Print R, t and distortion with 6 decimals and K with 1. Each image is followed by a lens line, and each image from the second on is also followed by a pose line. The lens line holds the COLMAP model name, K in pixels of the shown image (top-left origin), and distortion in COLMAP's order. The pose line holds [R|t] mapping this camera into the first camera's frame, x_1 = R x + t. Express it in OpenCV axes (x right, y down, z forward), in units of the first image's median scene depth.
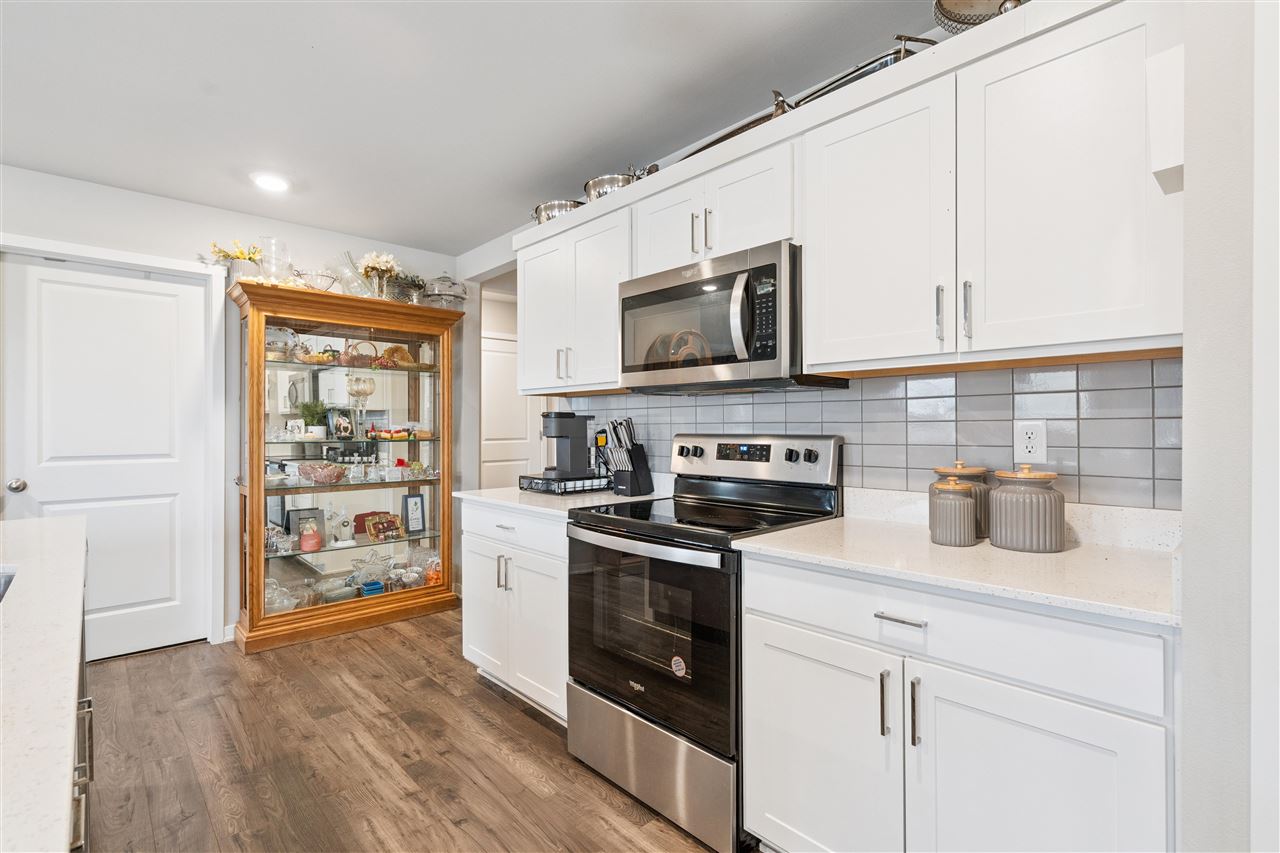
lens RADIAL K [[588.9, 0, 645.0], [0, 588.9, 427.7], [0, 0, 1]] dist [-0.000667, 0.000542]
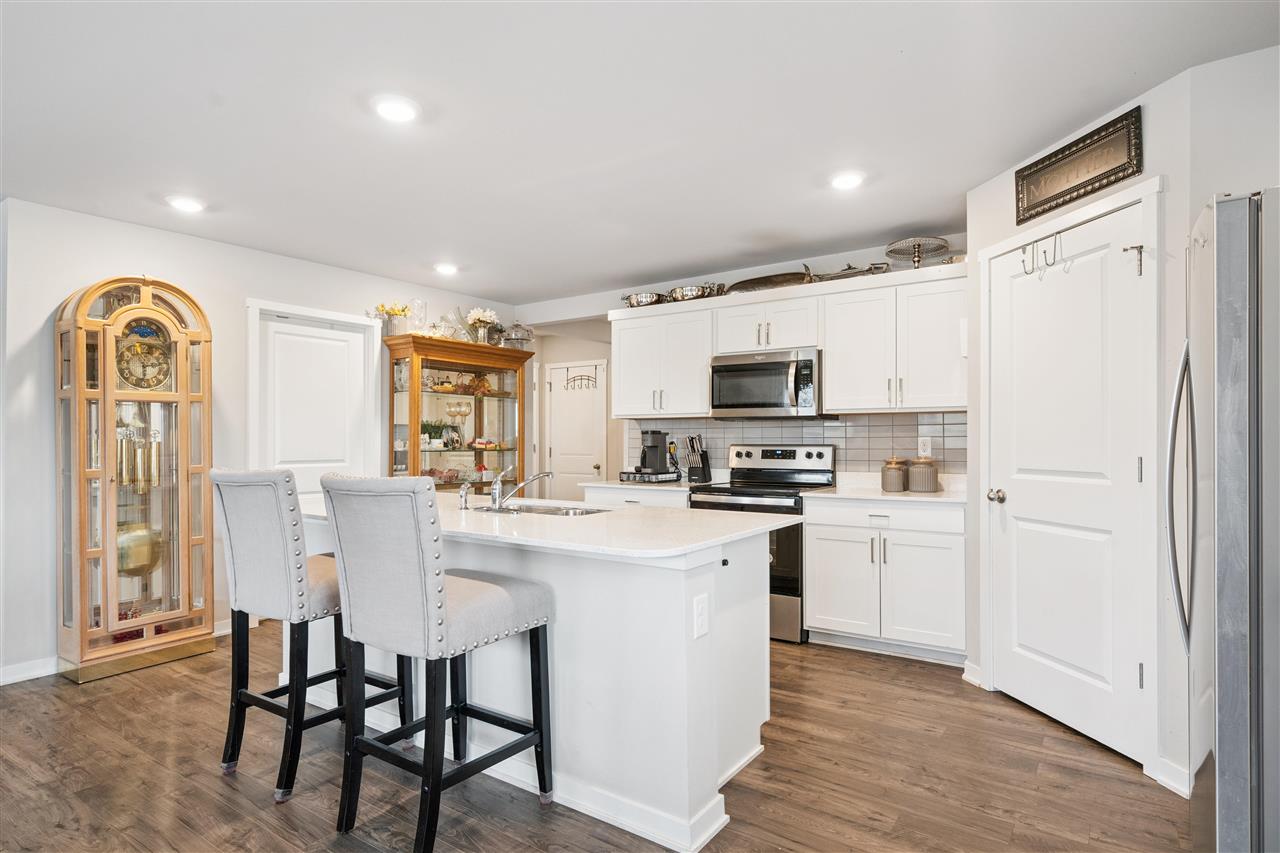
lens RADIAL K [[685.4, 0, 648.2], [0, 685.4, 436.4], [0, 0, 1]] dist [0.004838, -0.000379]
pose [[0.979603, 0.003238, 0.200914, -0.561983], [-0.001583, 0.999963, -0.008401, 0.005049], [-0.200934, 0.007912, 0.979573, -0.840044]]
